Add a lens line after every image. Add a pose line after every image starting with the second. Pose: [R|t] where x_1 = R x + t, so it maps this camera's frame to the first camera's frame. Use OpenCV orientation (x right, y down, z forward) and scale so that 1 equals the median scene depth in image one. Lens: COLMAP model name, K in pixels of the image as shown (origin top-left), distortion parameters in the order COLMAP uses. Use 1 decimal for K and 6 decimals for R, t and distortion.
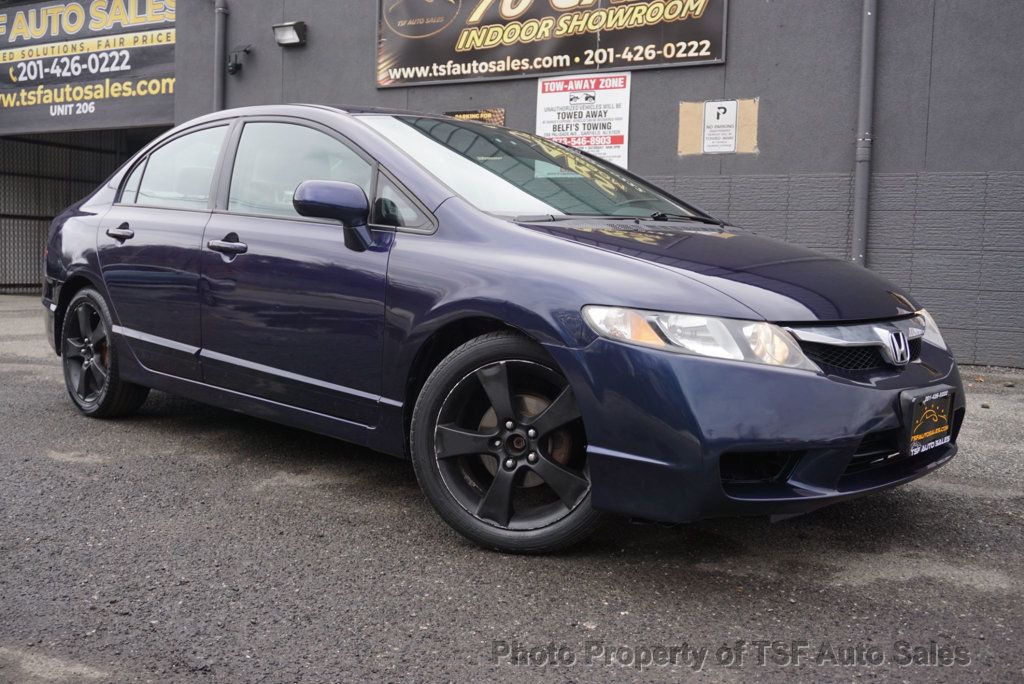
lens RADIAL K [[964.9, 0, 512.0], [0, 964.9, 342.0], [0, 0, 1]] dist [0.001597, -0.000820]
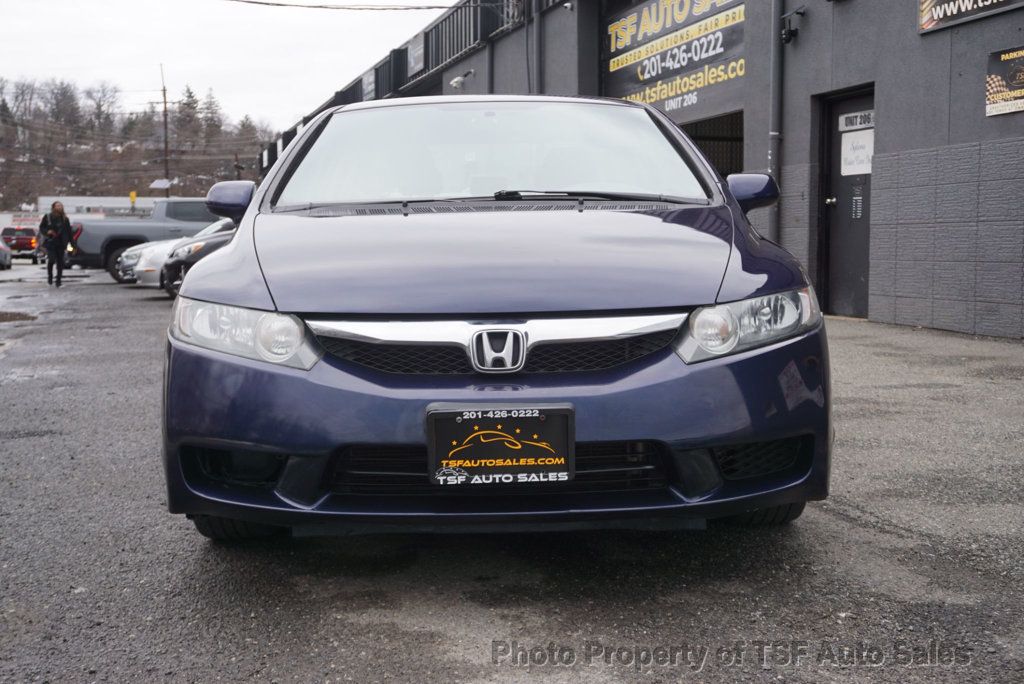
lens RADIAL K [[1173.5, 0, 512.0], [0, 1173.5, 342.0], [0, 0, 1]] dist [0.025409, -0.003900]
pose [[0.710132, 0.024559, -0.703640, 0.354014], [-0.033740, 0.999430, 0.000831, -0.001669], [0.703260, 0.023151, 0.710556, 0.100734]]
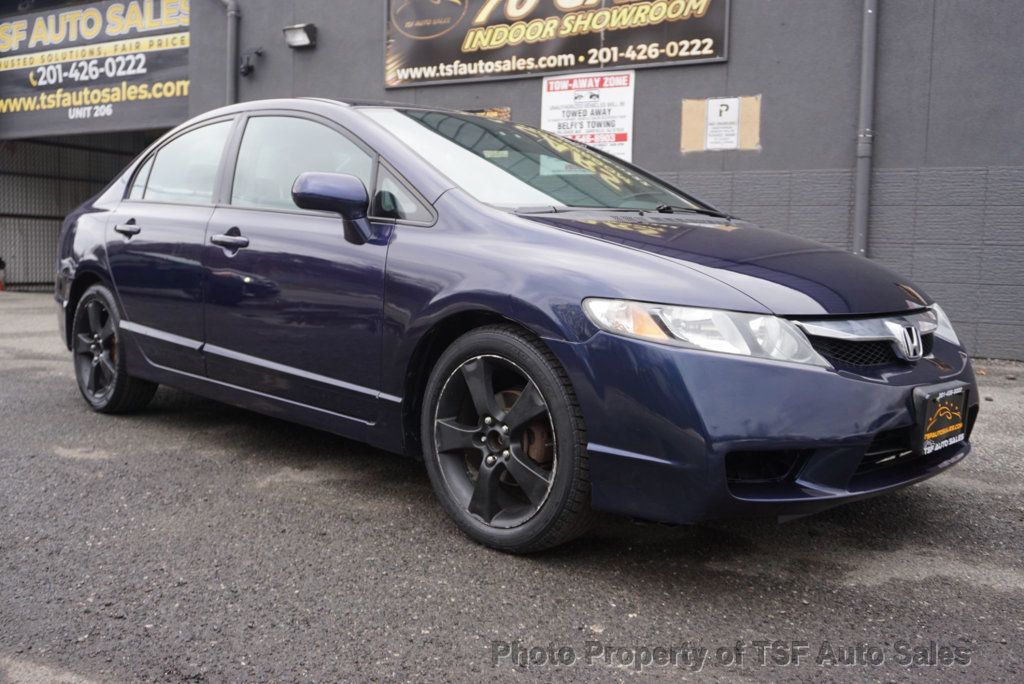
lens RADIAL K [[931.2, 0, 512.0], [0, 931.2, 342.0], [0, 0, 1]] dist [-0.010740, 0.004312]
pose [[0.999962, -0.003634, -0.007923, 0.001027], [0.003681, 0.999976, 0.005823, -0.000099], [0.007902, -0.005852, 0.999952, 0.018077]]
